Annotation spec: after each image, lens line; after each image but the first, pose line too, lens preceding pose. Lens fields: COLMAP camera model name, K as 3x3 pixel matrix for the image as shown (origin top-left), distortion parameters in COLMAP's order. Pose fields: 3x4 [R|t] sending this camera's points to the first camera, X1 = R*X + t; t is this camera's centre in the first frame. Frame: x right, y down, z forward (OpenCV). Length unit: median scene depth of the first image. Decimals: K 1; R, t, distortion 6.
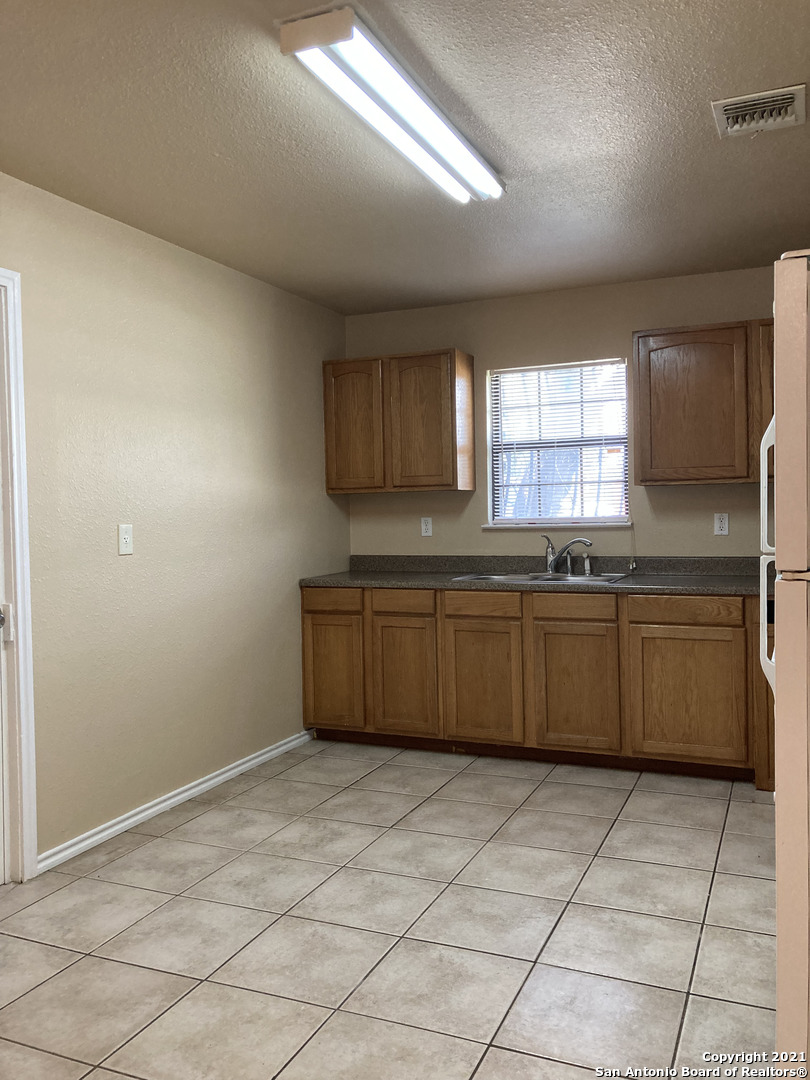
lens RADIAL K [[897.3, 0, 410.3], [0, 897.3, 538.5], [0, 0, 1]] dist [0.010647, 0.006673]
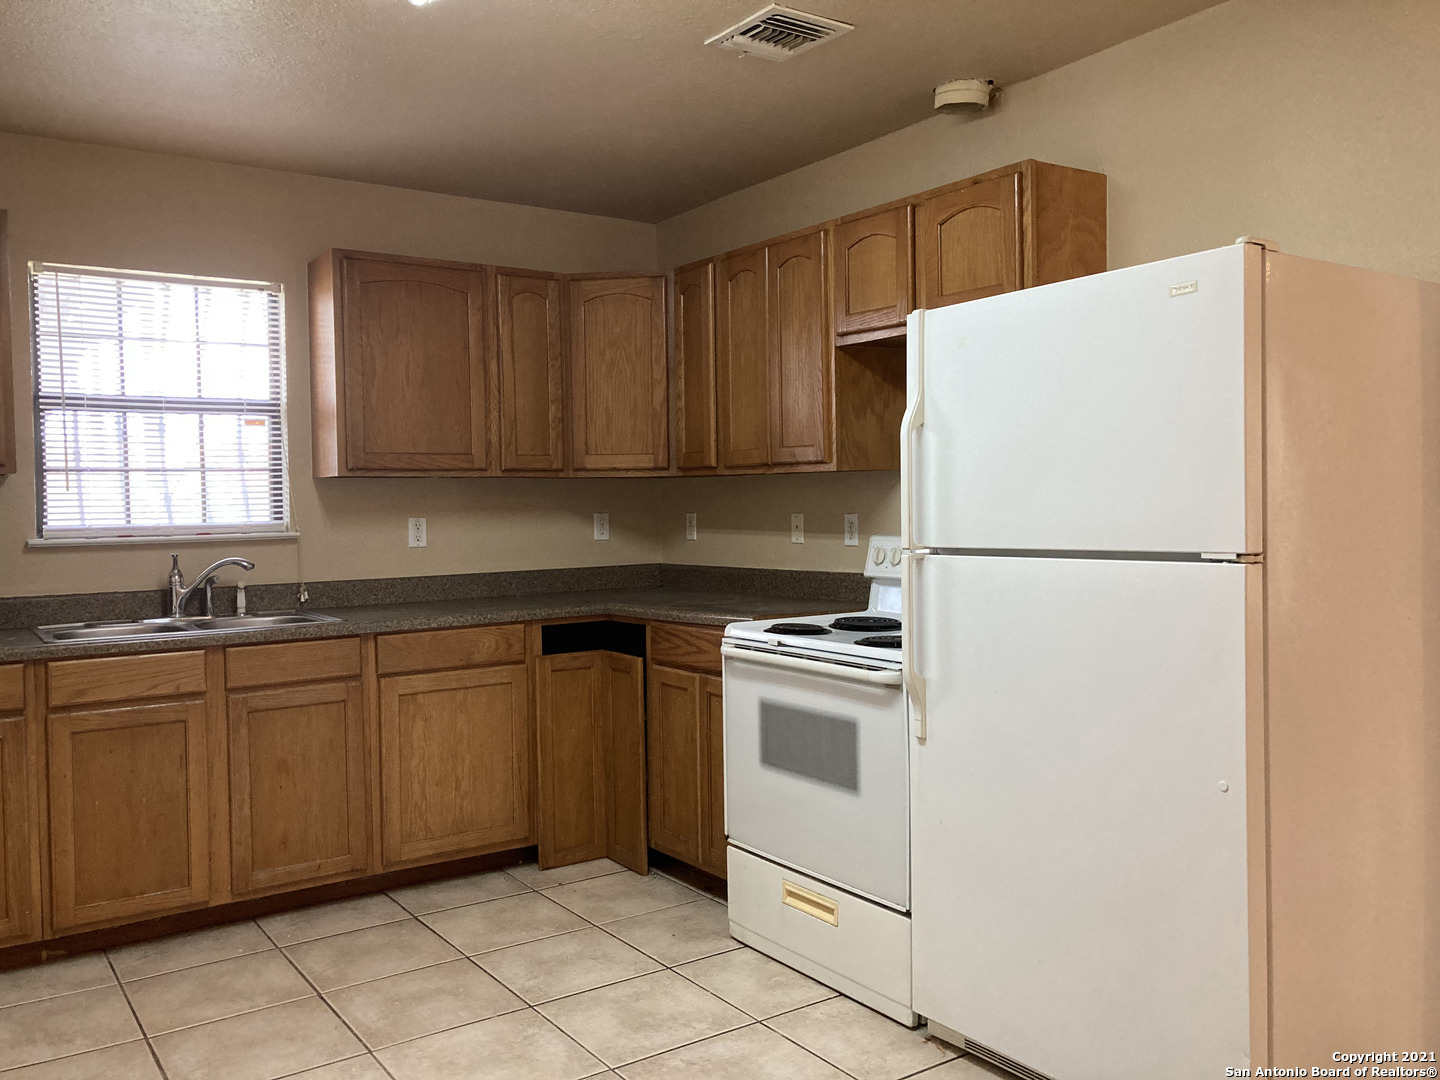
lens RADIAL K [[1196.5, 0, 724.9], [0, 1196.5, 535.3], [0, 0, 1]] dist [0.010647, 0.006673]
pose [[0.528532, -0.015185, 0.848778, -0.380138], [0.033342, 0.999440, -0.002881, -0.002252], [-0.848259, 0.029823, 0.528742, 0.287301]]
